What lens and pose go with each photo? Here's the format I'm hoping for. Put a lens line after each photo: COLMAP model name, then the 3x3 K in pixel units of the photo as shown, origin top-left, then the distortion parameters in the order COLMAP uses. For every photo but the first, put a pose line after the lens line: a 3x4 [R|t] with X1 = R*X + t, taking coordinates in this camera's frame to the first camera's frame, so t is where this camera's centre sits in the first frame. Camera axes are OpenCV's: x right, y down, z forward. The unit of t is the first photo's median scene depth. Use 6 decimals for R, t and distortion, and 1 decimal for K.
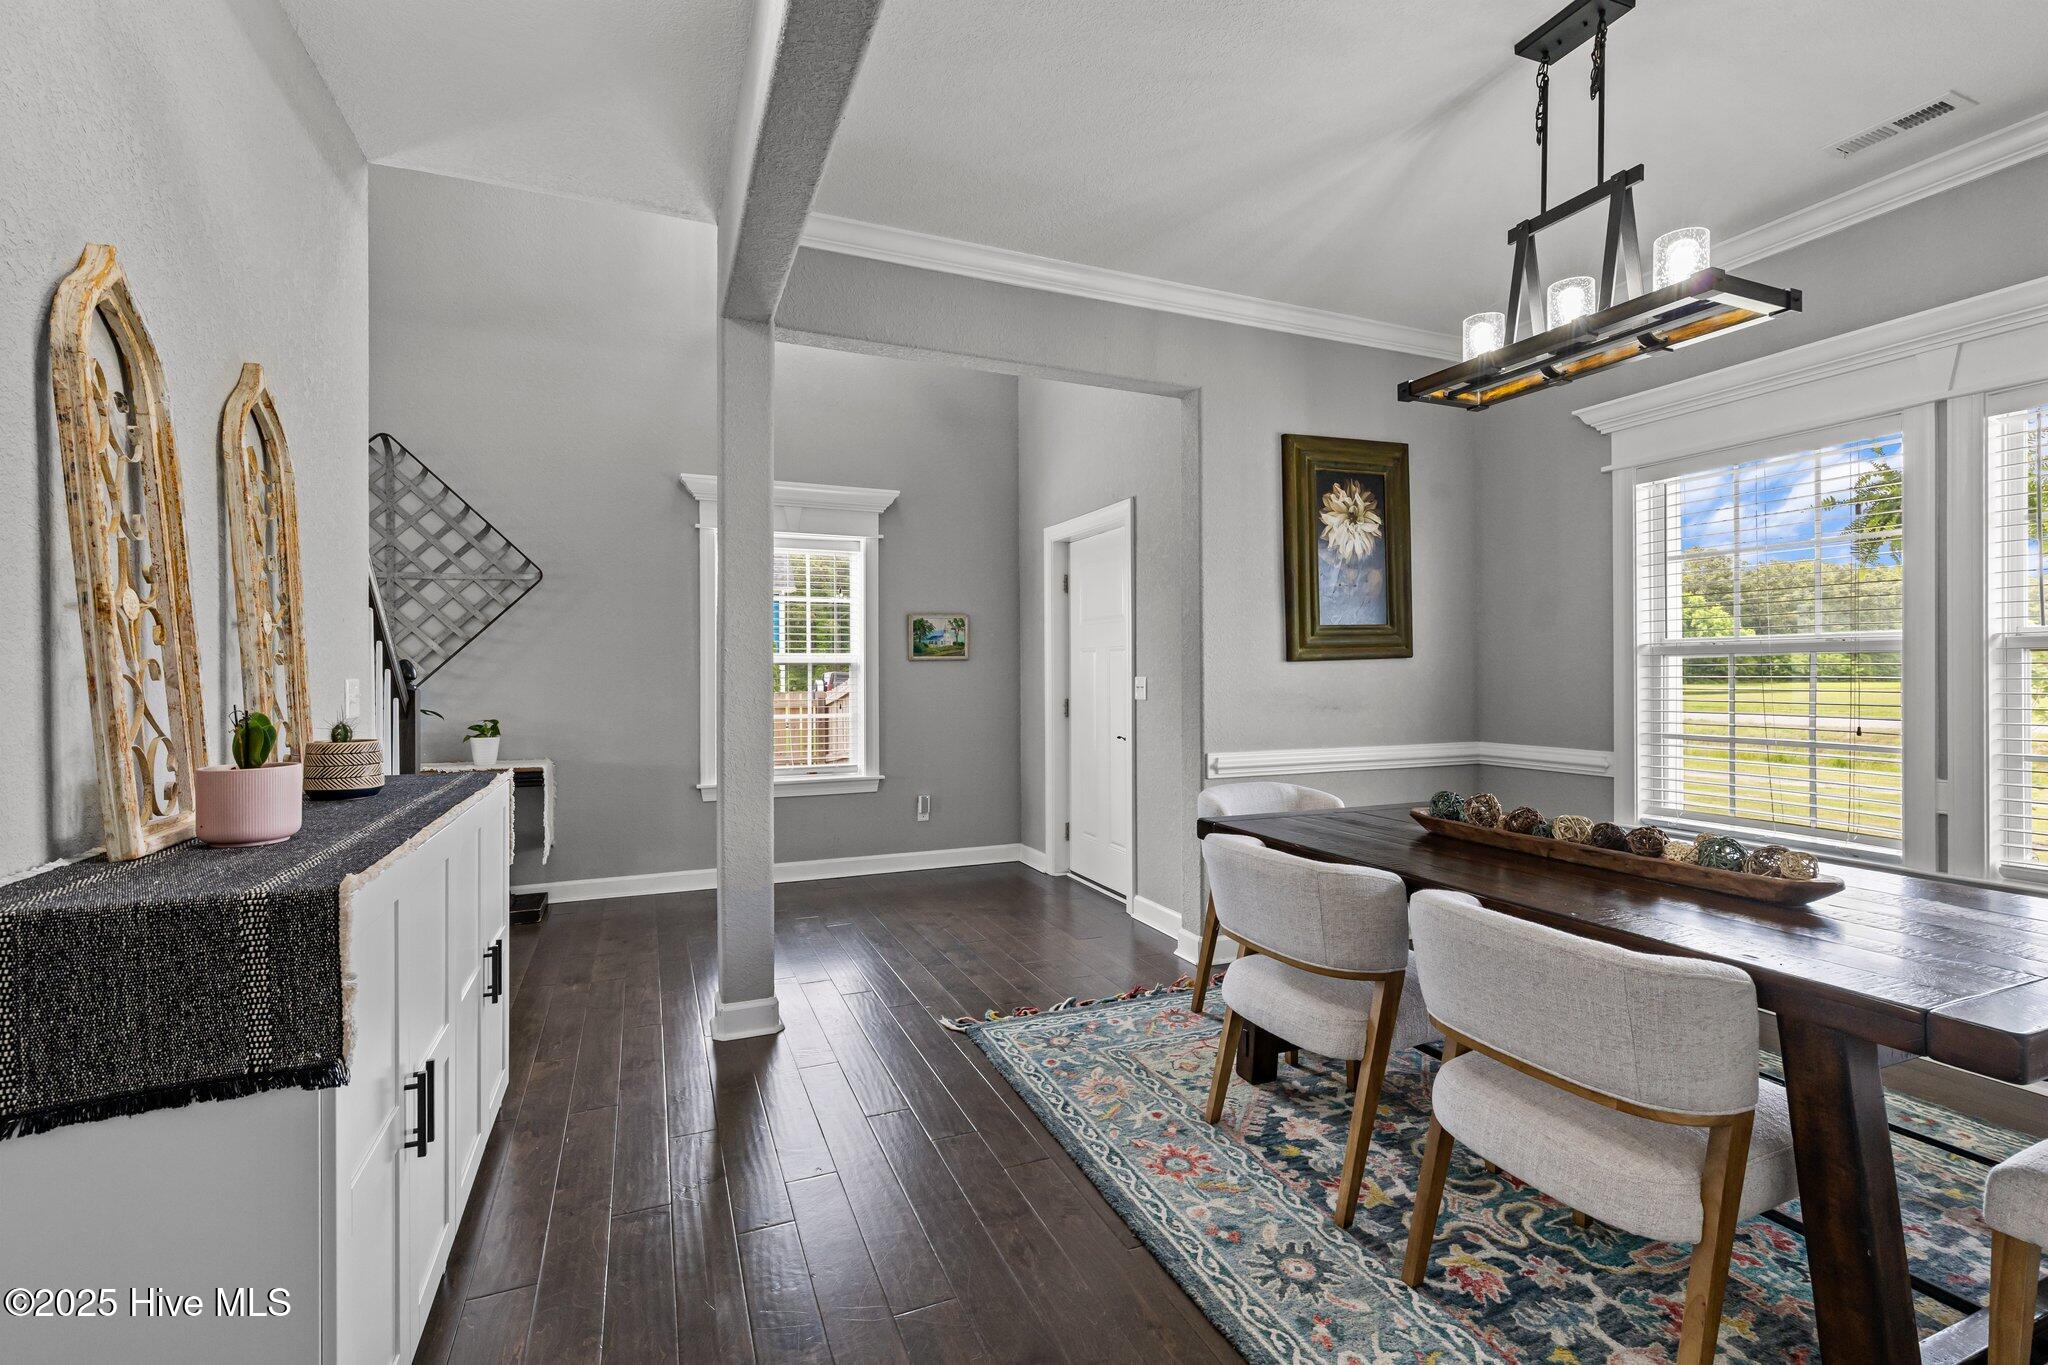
lens RADIAL K [[917.0, 0, 1032.6], [0, 917.0, 665.9], [0, 0, 1]] dist [0.000779, -0.000197]
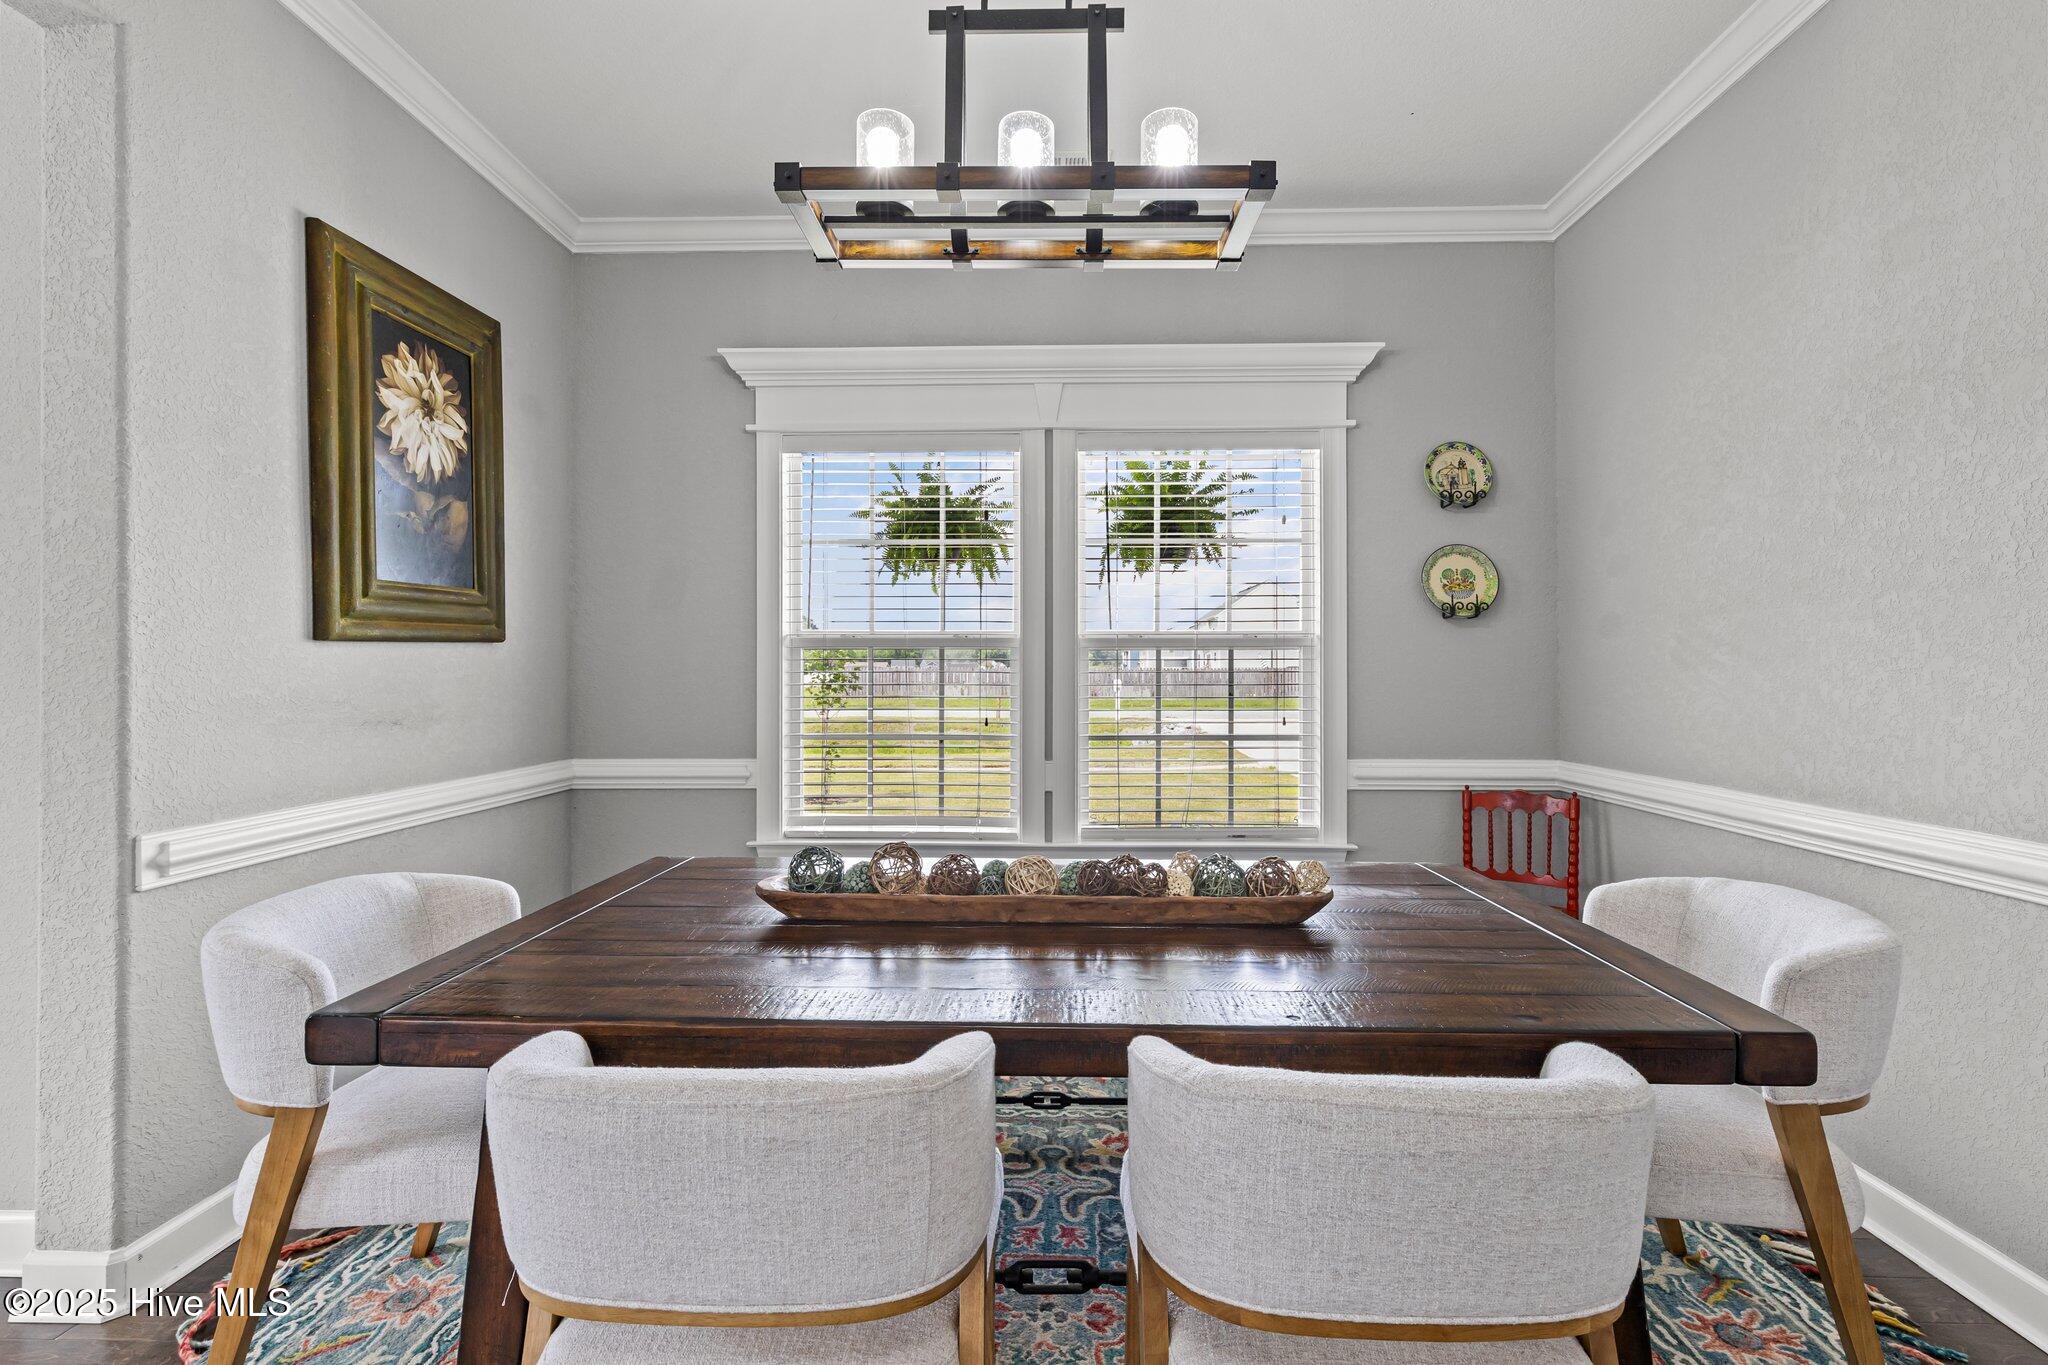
lens RADIAL K [[917.0, 0, 1032.6], [0, 917.0, 665.9], [0, 0, 1]] dist [0.000779, -0.000197]
pose [[0.411441, 0.010008, 0.911381, -0.040003], [-0.008810, 0.999937, -0.007004, 0.010025], [-0.911394, -0.005147, 0.411504, 0.390170]]
